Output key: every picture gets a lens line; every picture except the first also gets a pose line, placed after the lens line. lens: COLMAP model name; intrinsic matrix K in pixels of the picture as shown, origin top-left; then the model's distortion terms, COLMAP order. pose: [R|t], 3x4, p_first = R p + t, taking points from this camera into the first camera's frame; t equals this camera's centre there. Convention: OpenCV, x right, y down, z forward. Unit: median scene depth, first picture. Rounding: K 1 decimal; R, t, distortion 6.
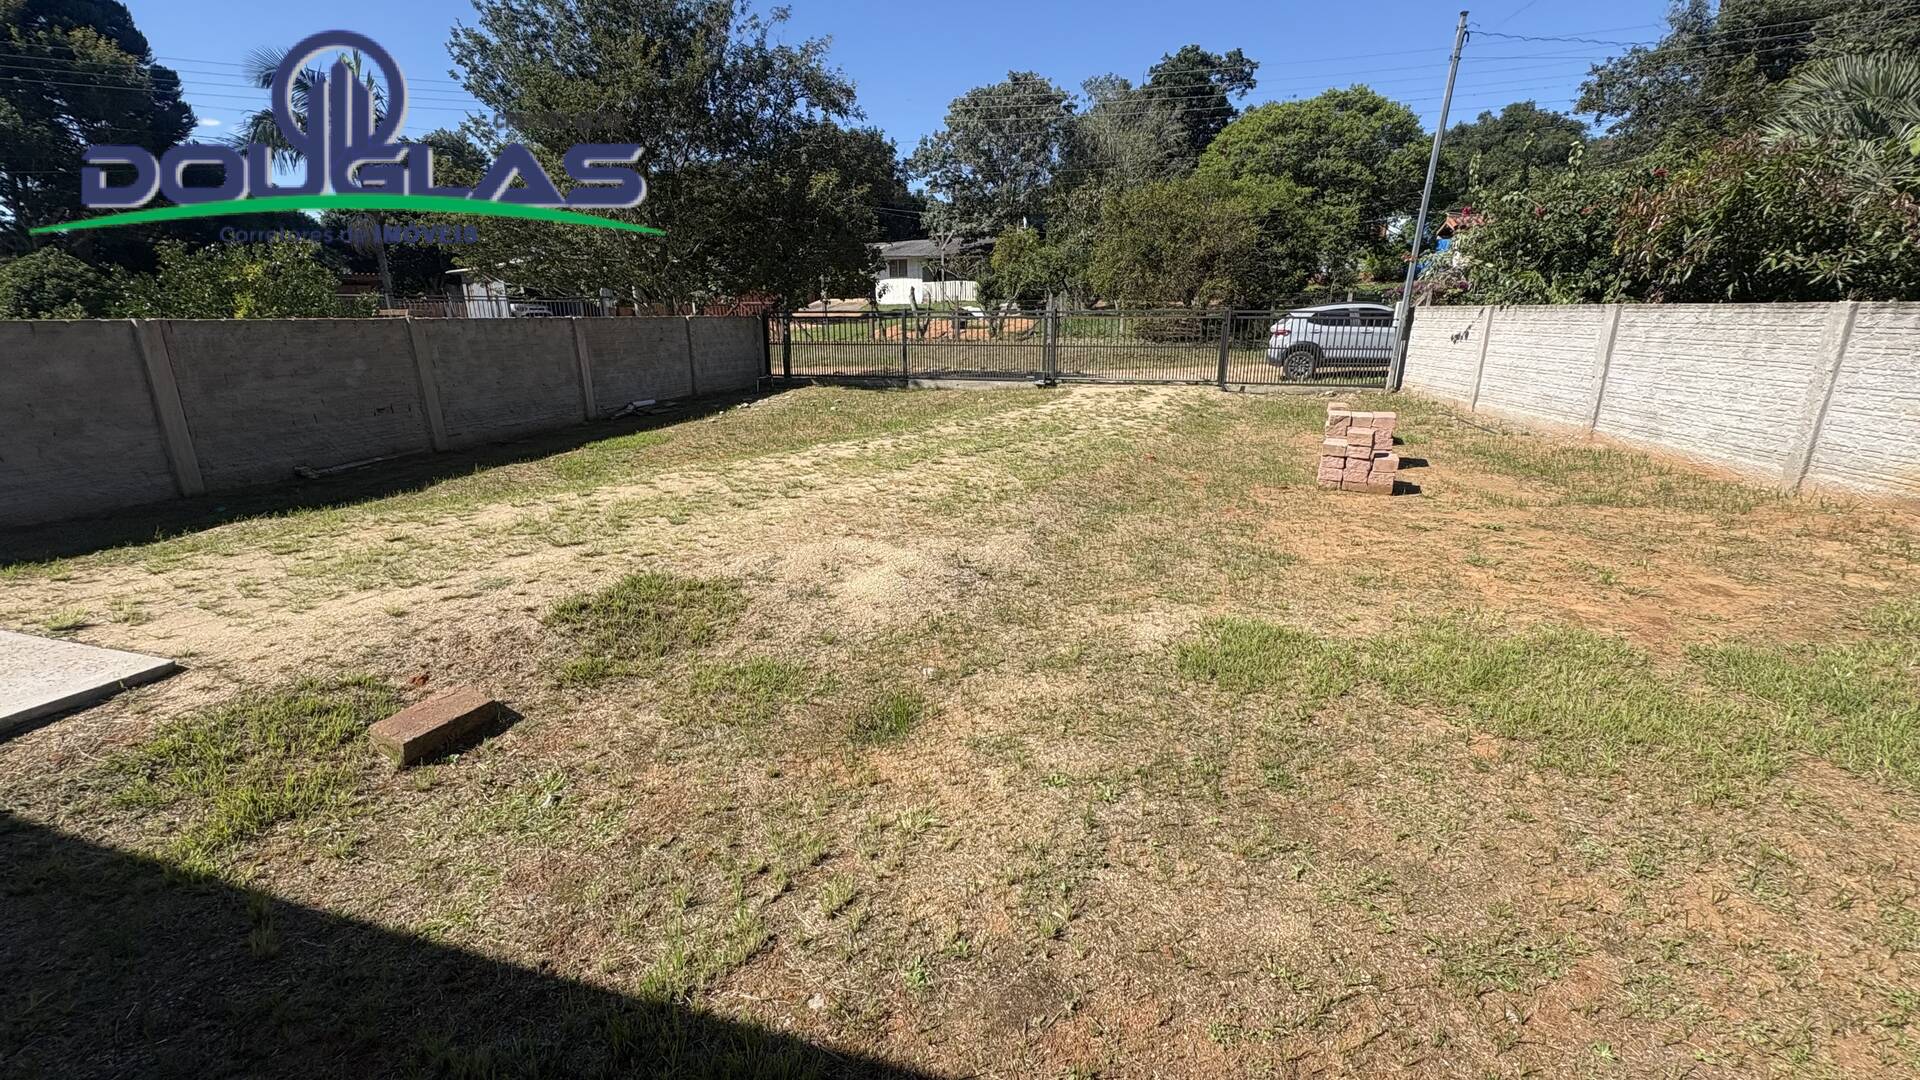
lens RADIAL K [[765.2, 0, 962.3], [0, 765.2, 539.8], [0, 0, 1]] dist [-0.000608, 0.000711]
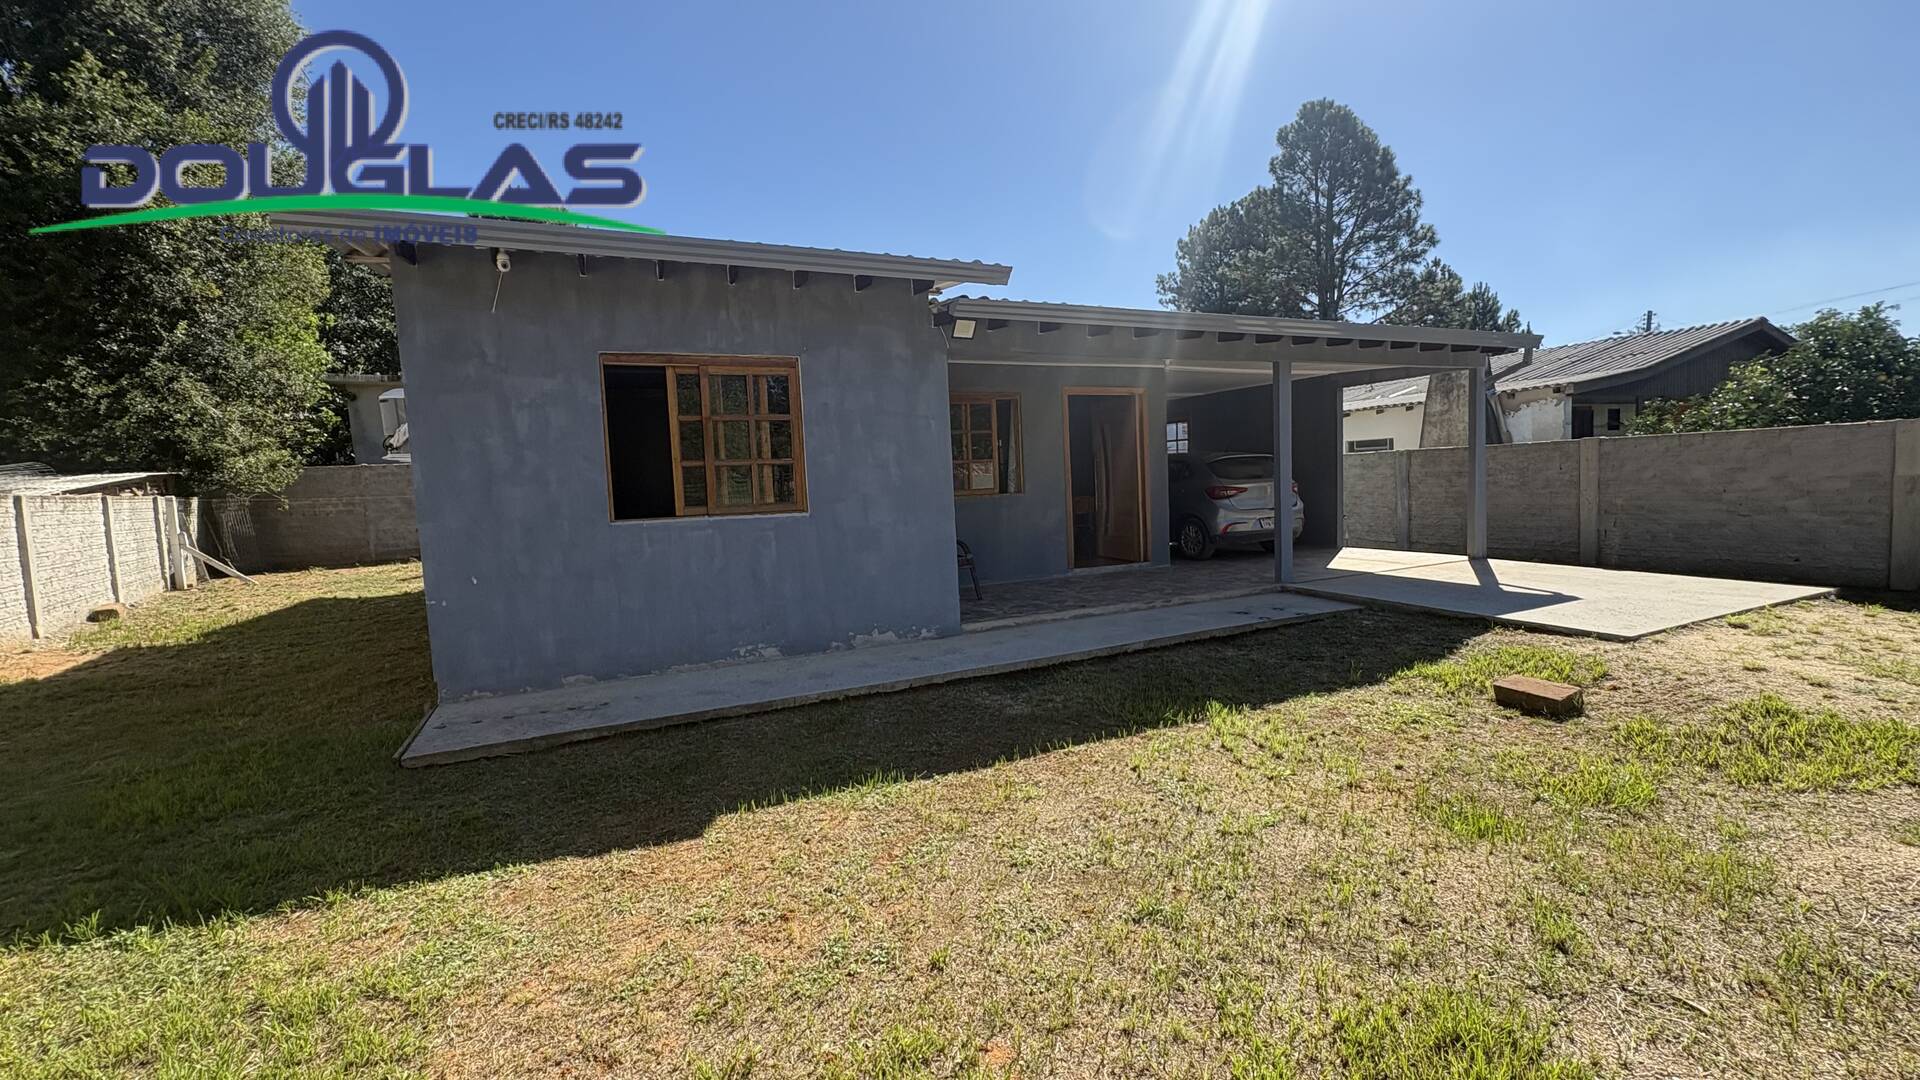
lens RADIAL K [[765.2, 0, 955.0], [0, 765.2, 536.4], [0, 0, 1]] dist [-0.000608, 0.000711]
pose [[-0.760856, 0.080652, -0.643890, 0.433281], [-0.139456, 0.948740, 0.283627, -0.124349], [0.633759, 0.305594, -0.710607, 0.520322]]
